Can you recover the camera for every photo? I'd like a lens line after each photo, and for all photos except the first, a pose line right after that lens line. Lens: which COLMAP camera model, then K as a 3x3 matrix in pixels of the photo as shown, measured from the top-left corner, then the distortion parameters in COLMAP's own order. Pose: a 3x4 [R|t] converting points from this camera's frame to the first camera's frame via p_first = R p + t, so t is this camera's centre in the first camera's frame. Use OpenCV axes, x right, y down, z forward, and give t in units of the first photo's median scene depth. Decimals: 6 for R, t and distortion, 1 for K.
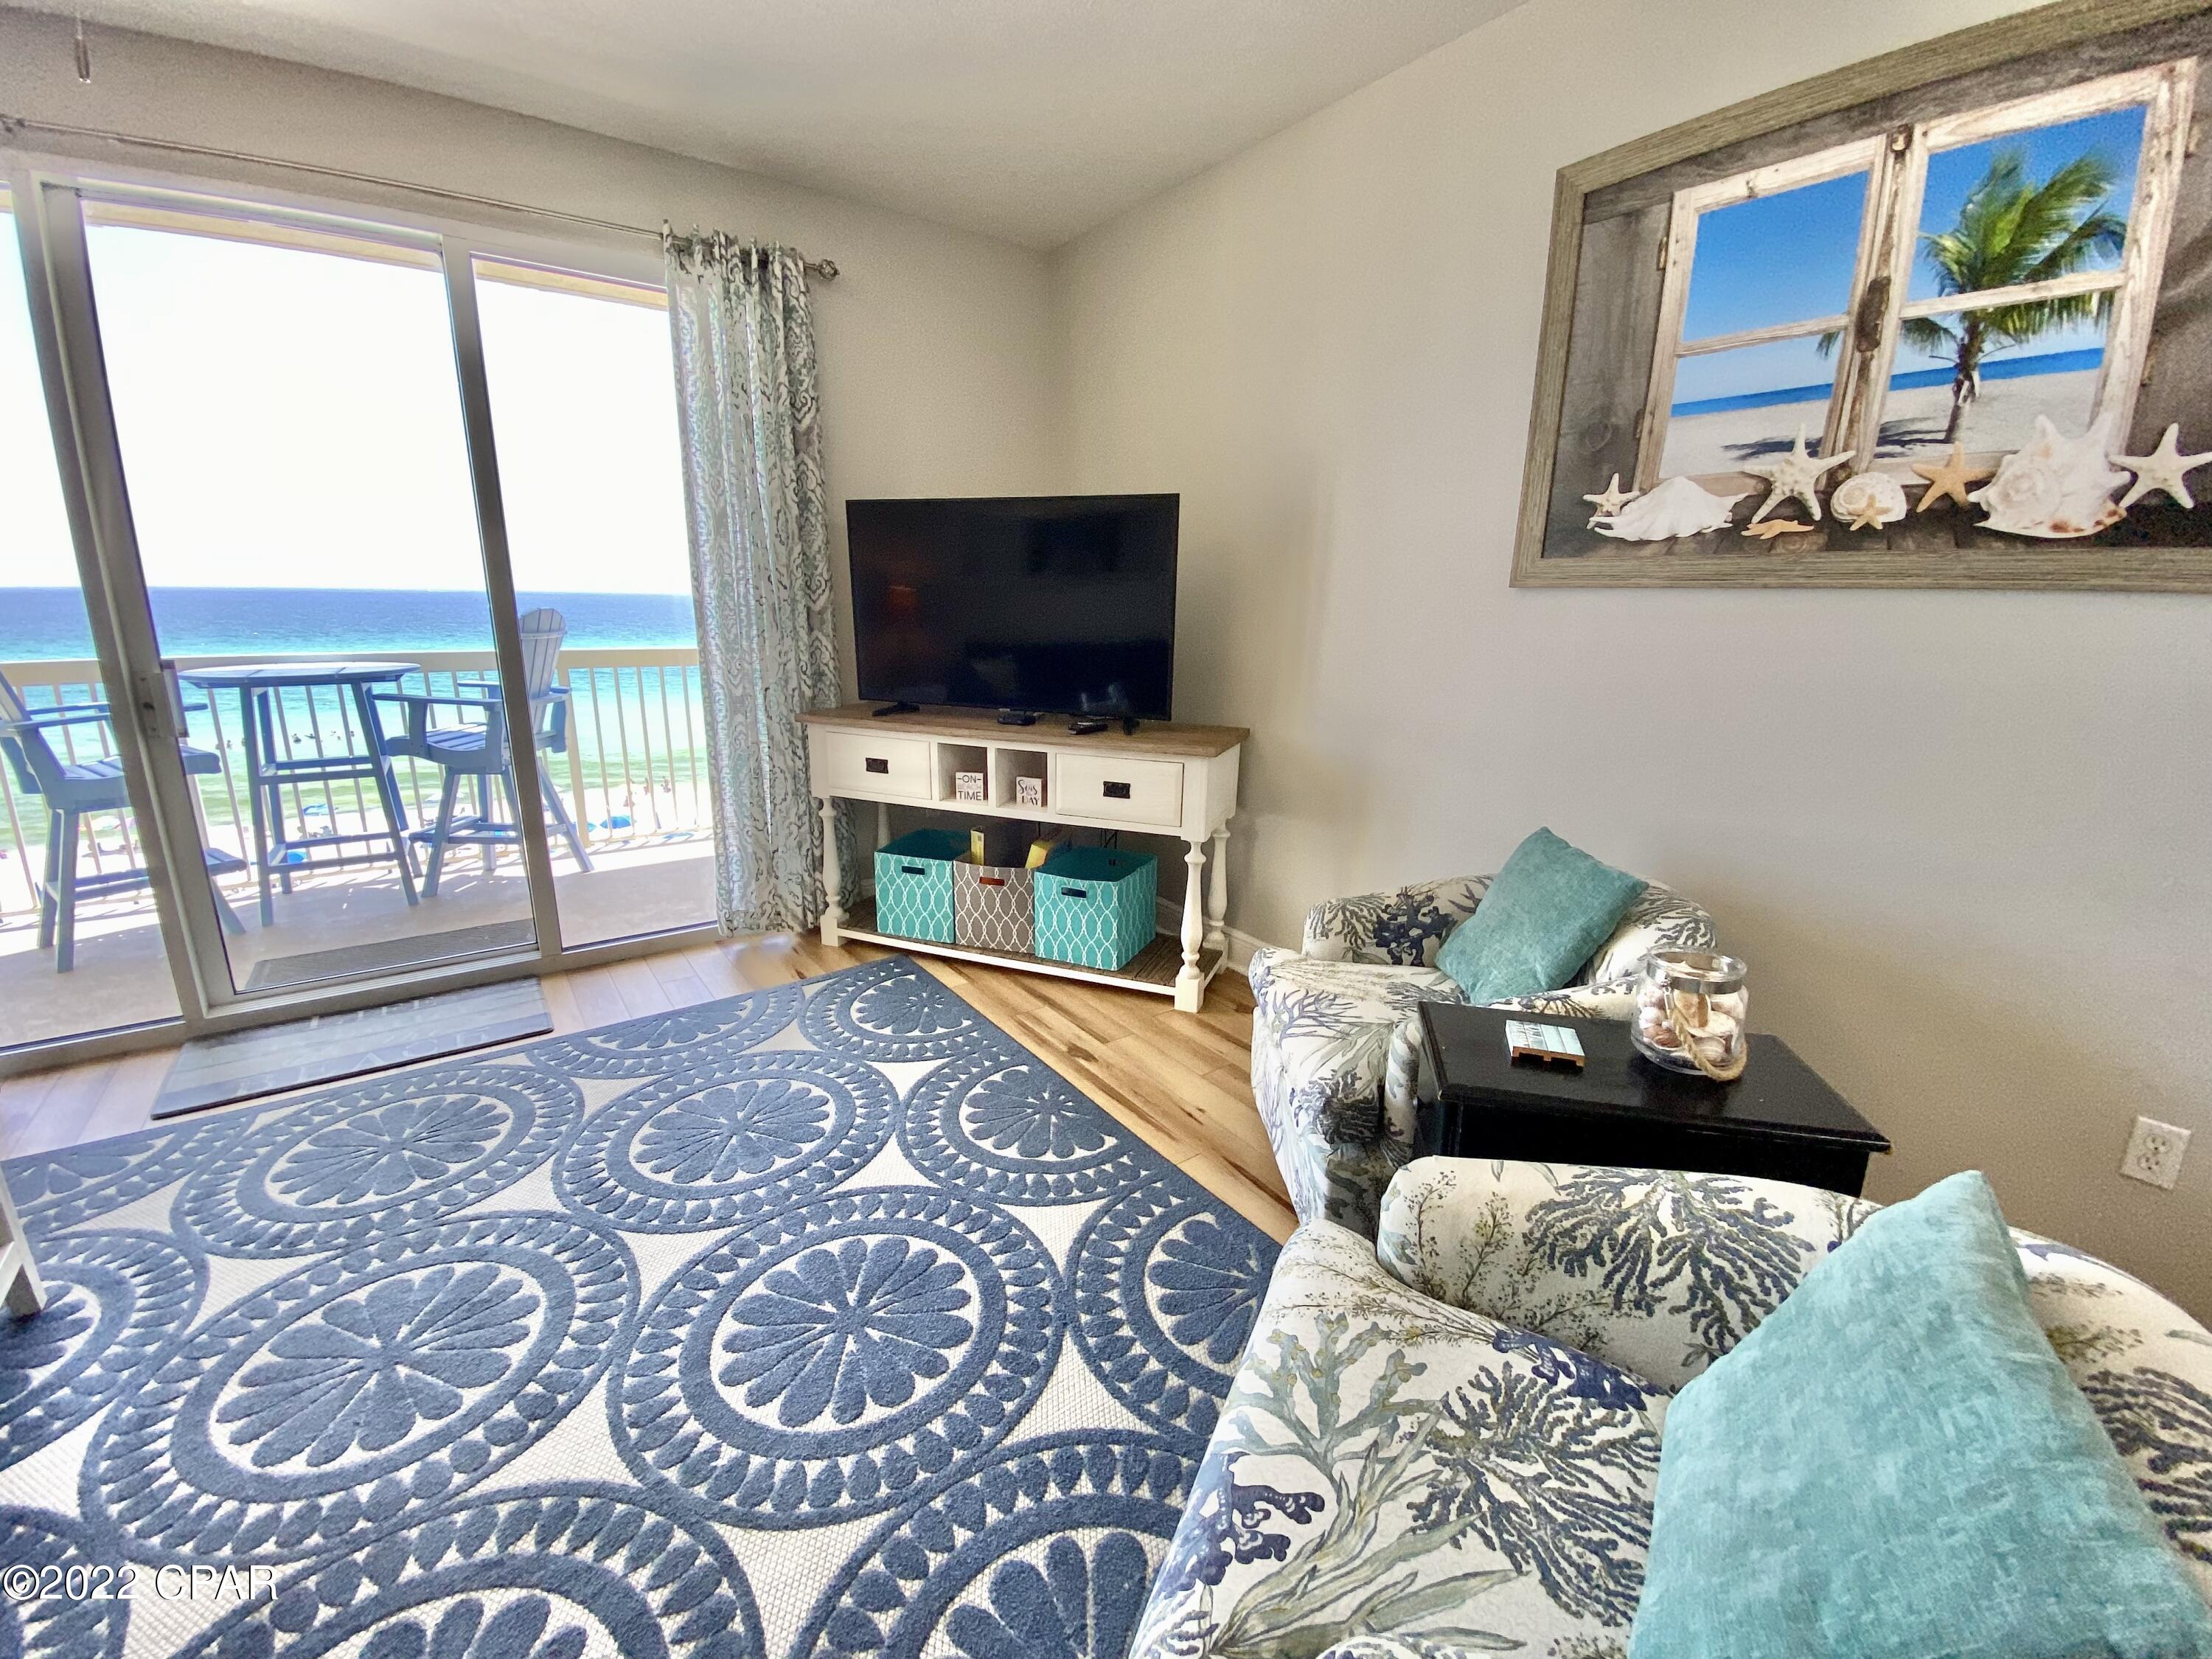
lens RADIAL K [[892.1, 0, 1096.9], [0, 892.1, 832.3], [0, 0, 1]] dist [0.021307, -0.021774]
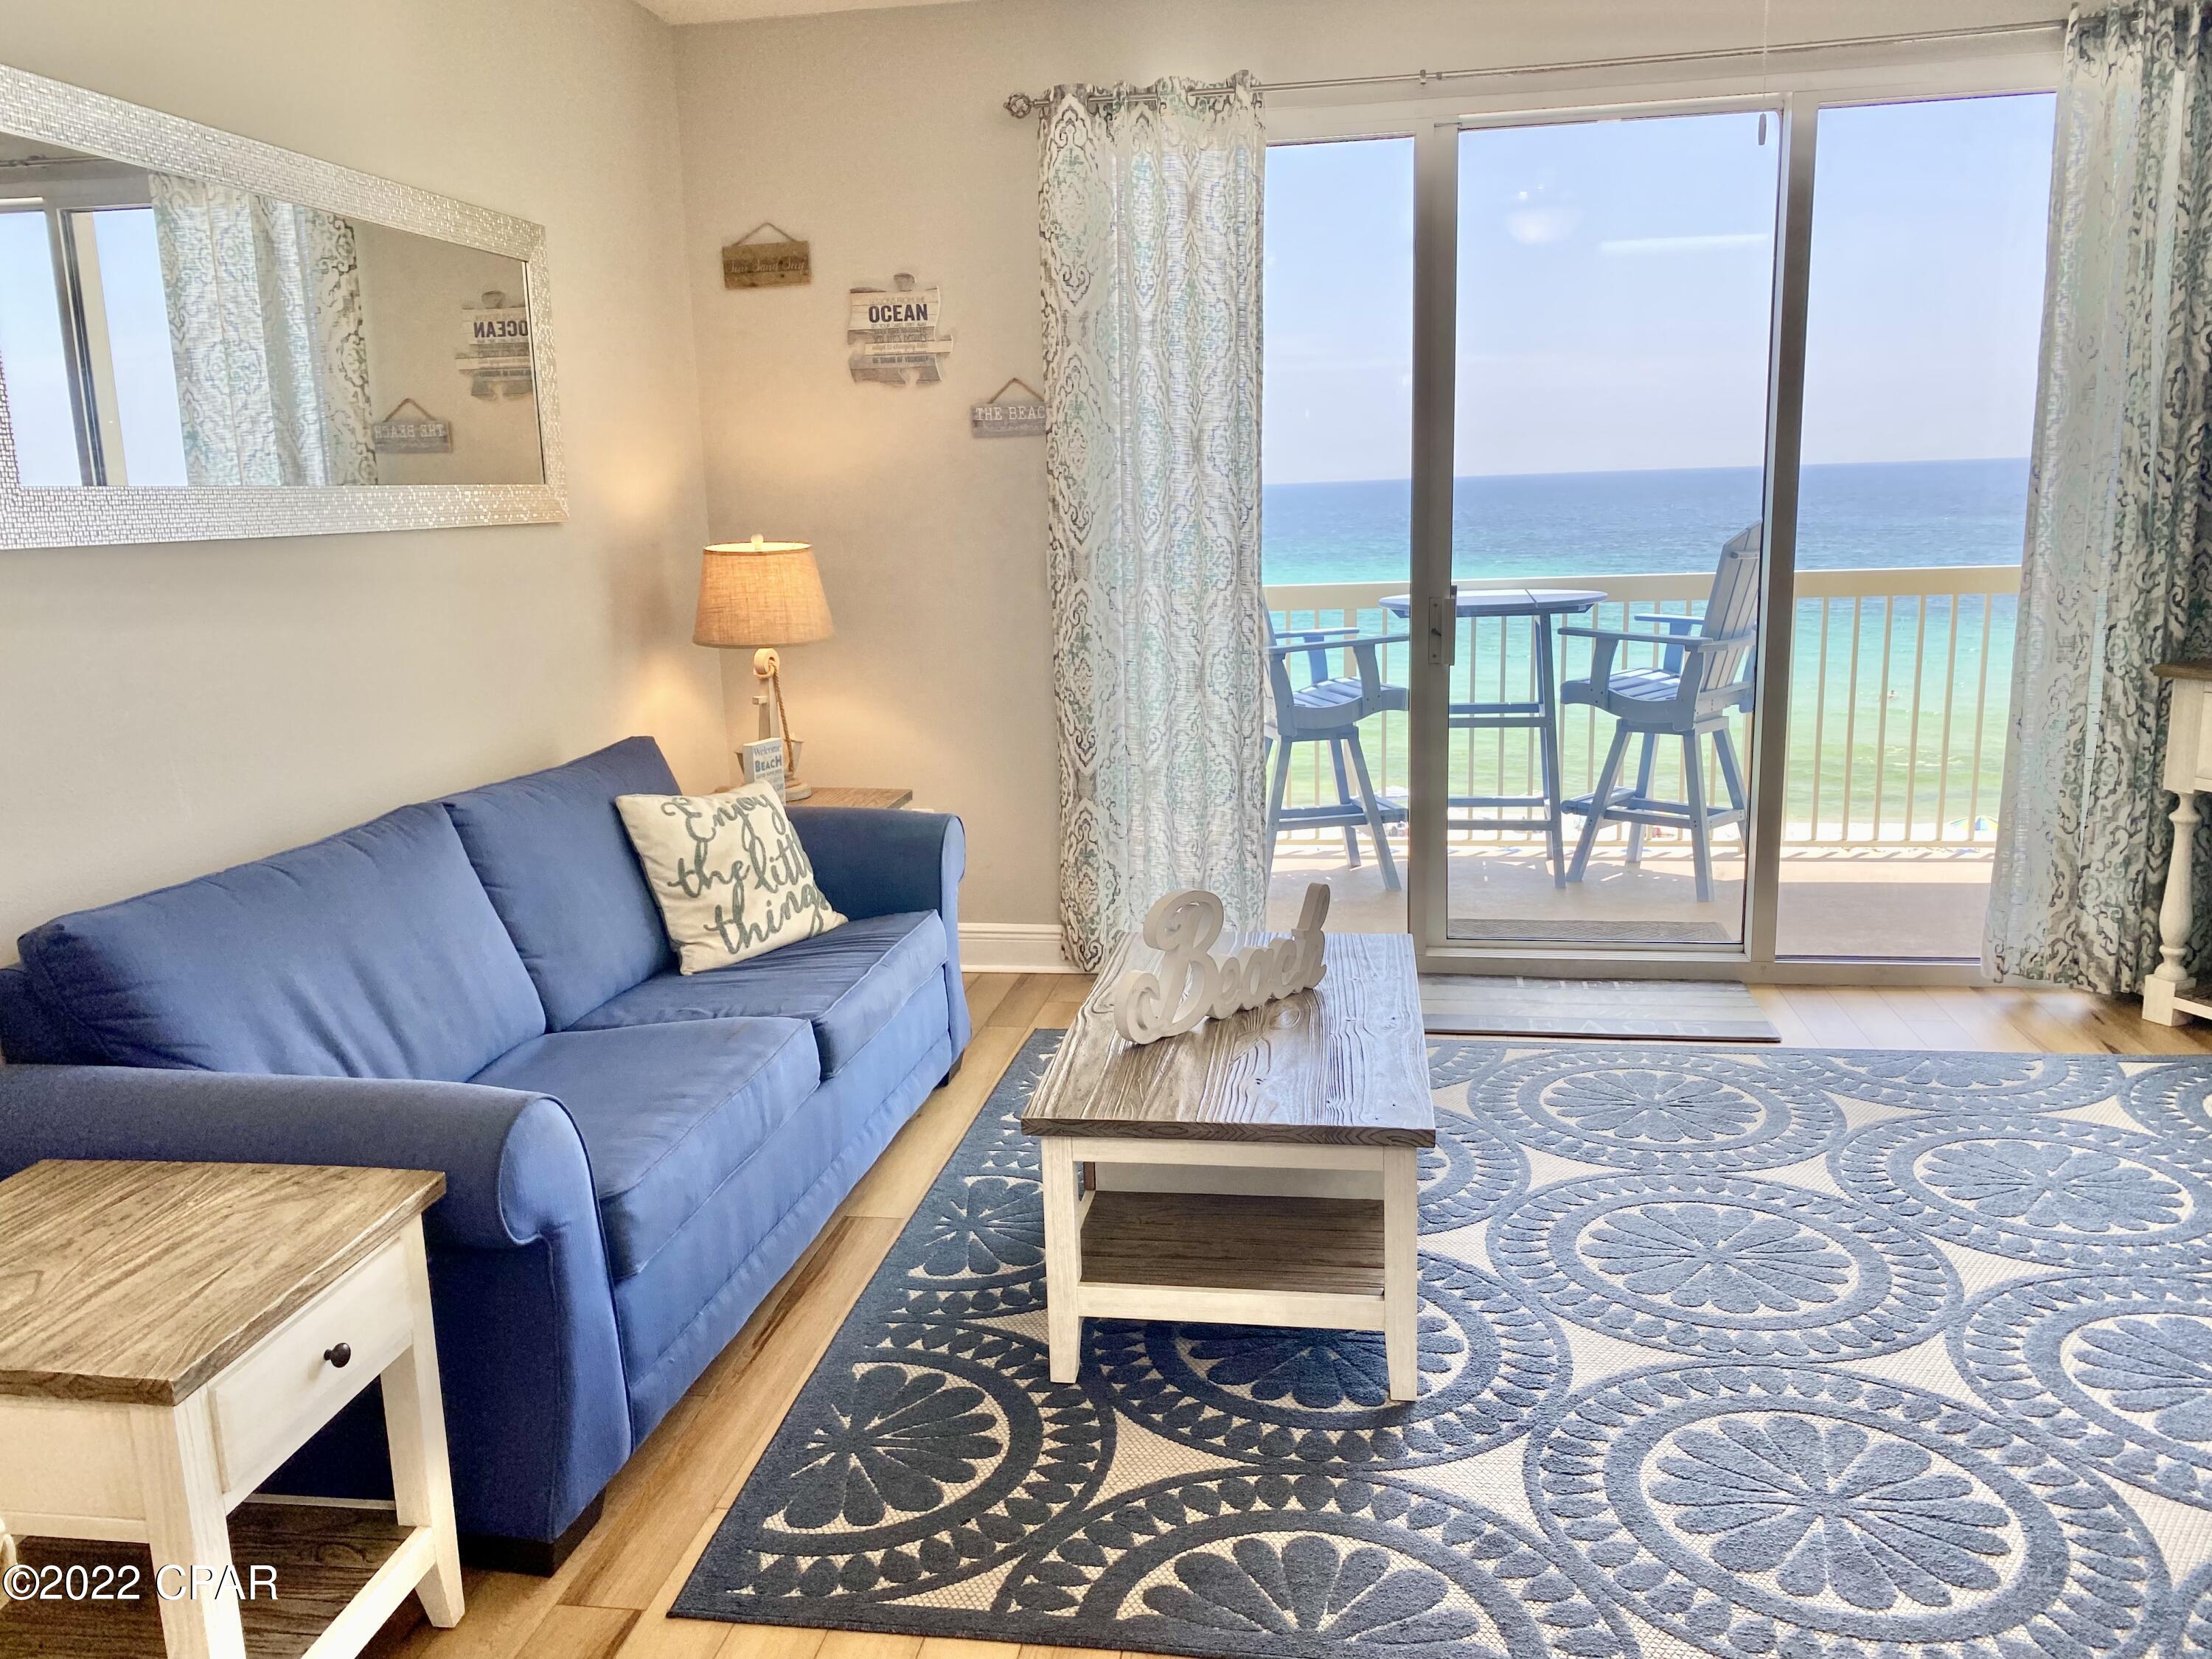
lens RADIAL K [[1681.1, 0, 1100.6], [0, 1681.1, 834.2], [0, 0, 1]] dist [0.020408, -0.024239]
pose [[0.699157, 0.103961, -0.707370, 0.023025], [-0.133645, 0.990937, 0.013543, 0.107130], [0.702367, 0.085067, 0.706714, -0.570496]]
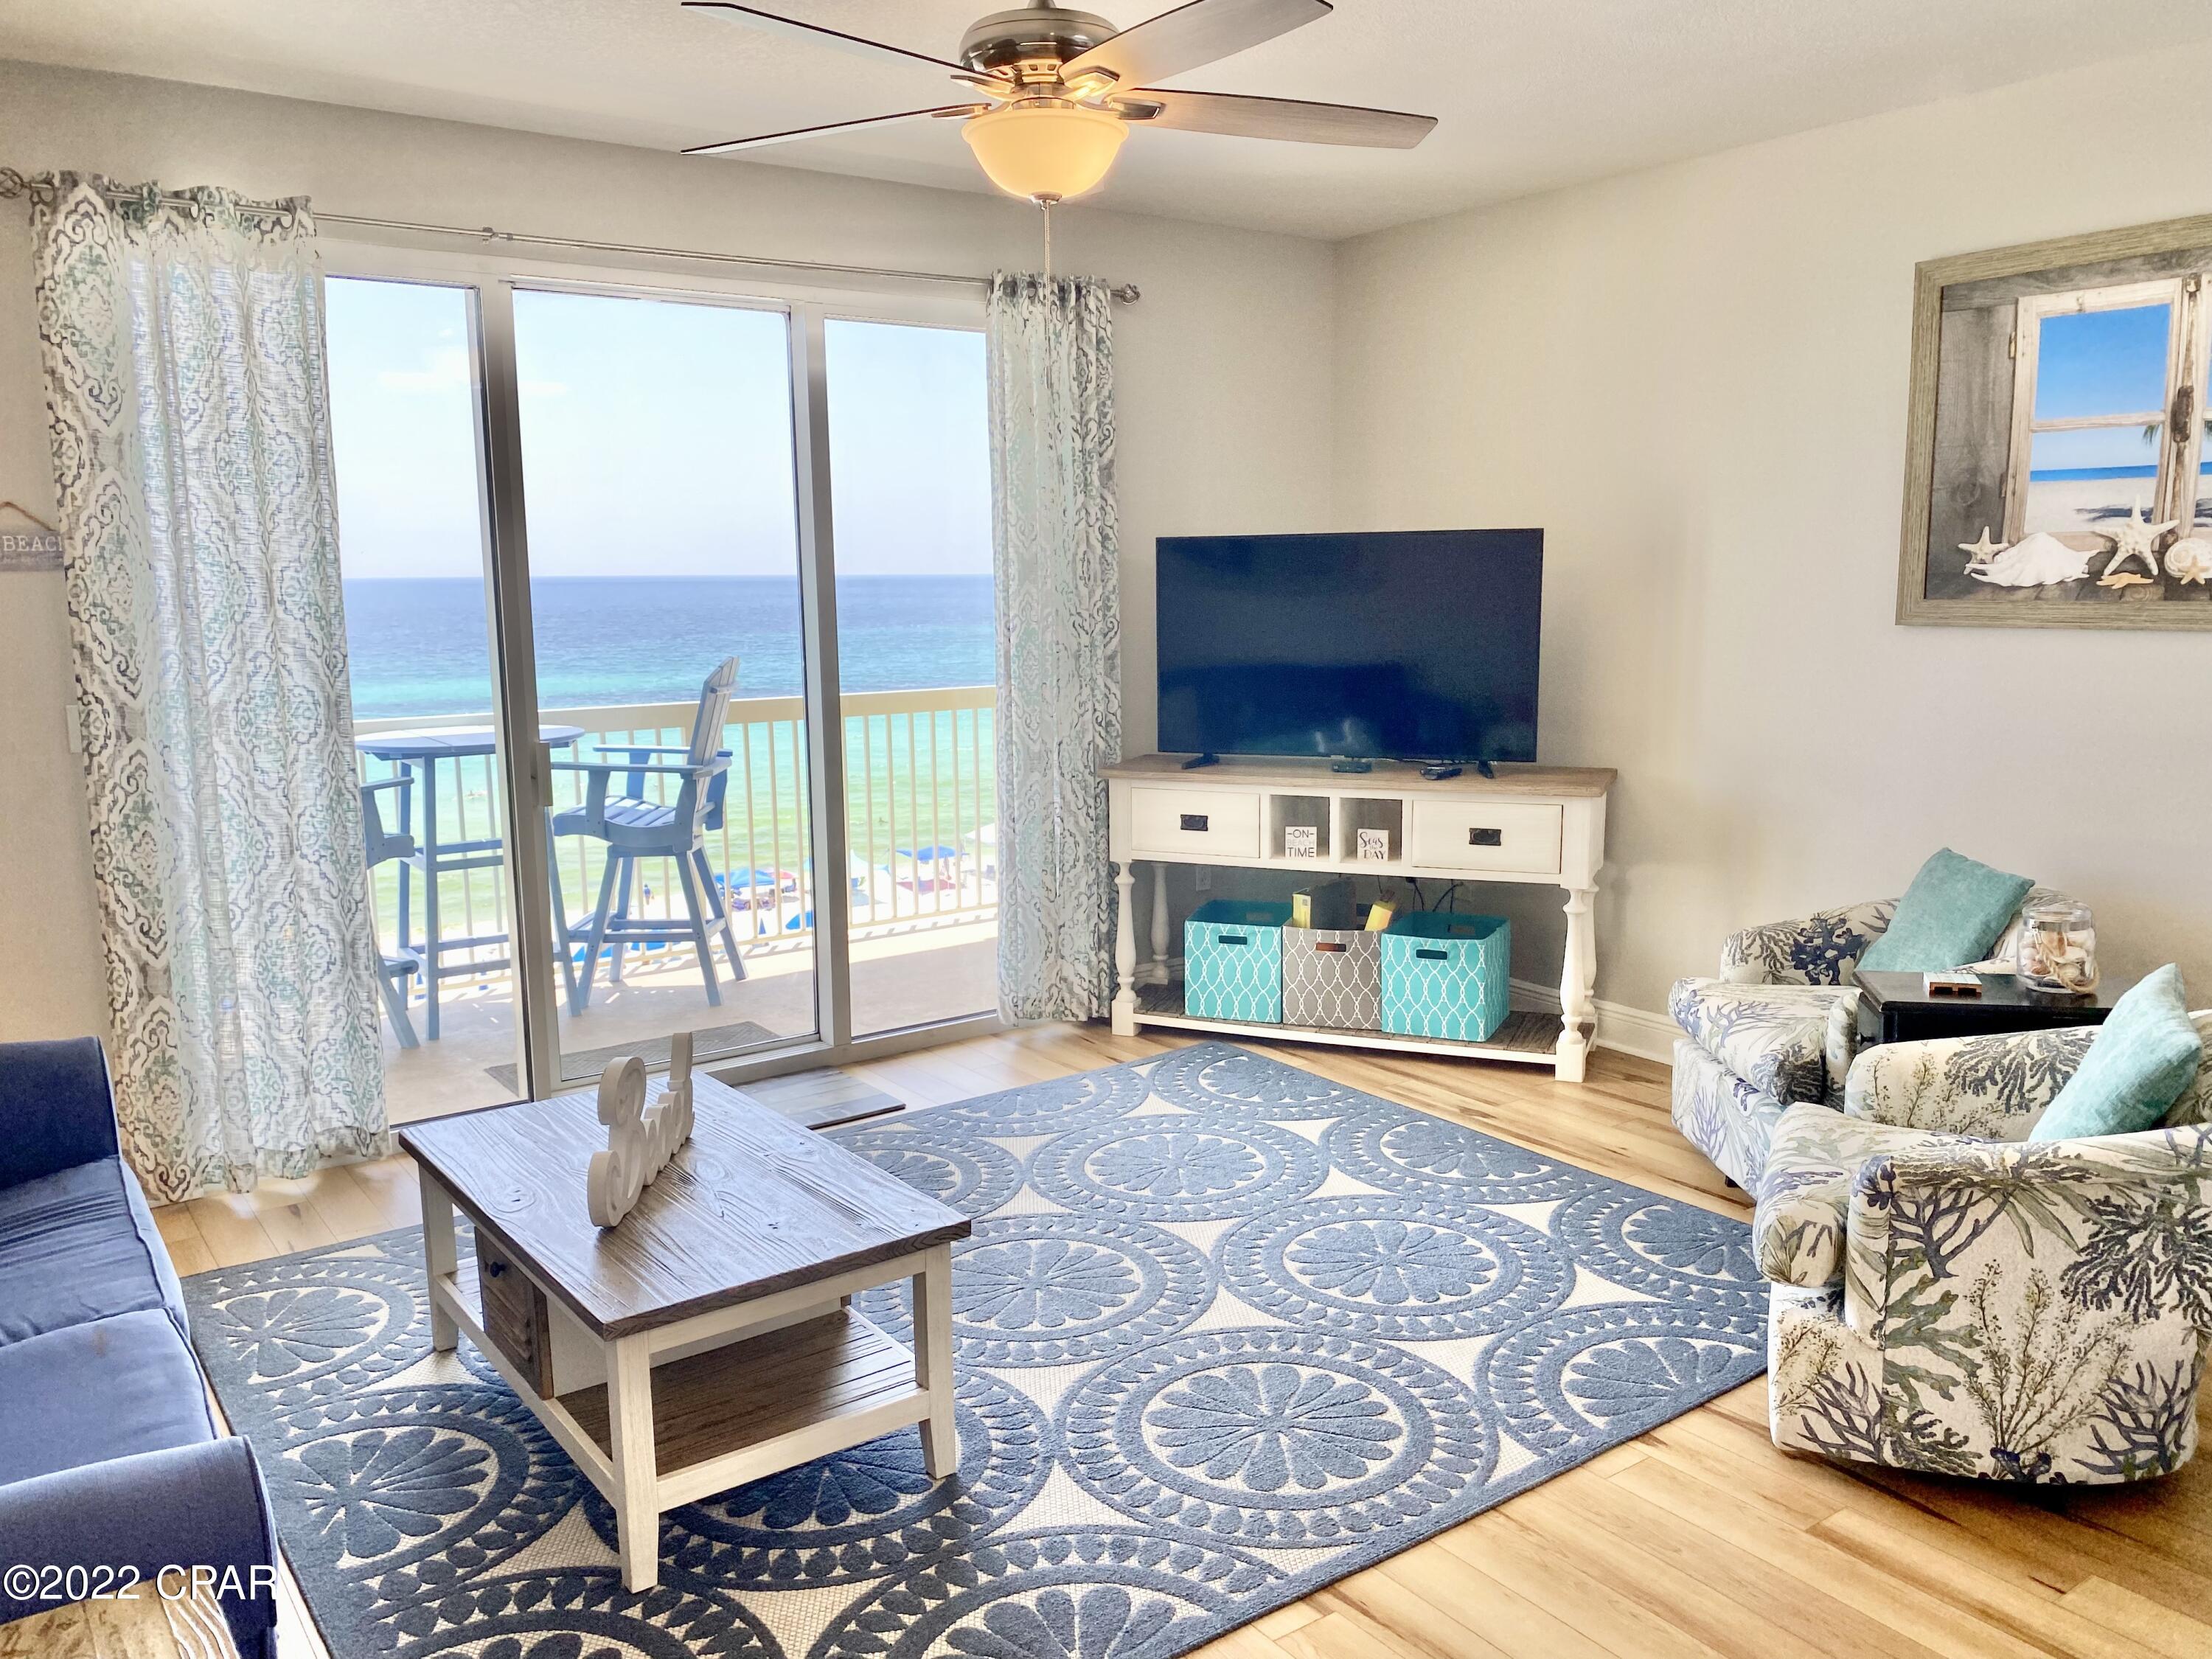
lens RADIAL K [[1681.1, 0, 1100.6], [0, 1681.1, 834.2], [0, 0, 1]] dist [0.020408, -0.024239]
pose [[0.999567, -0.028287, -0.008142, -0.414643], [0.027394, 0.995169, -0.094277, 0.118323], [0.010770, 0.094013, 0.995513, -0.856725]]
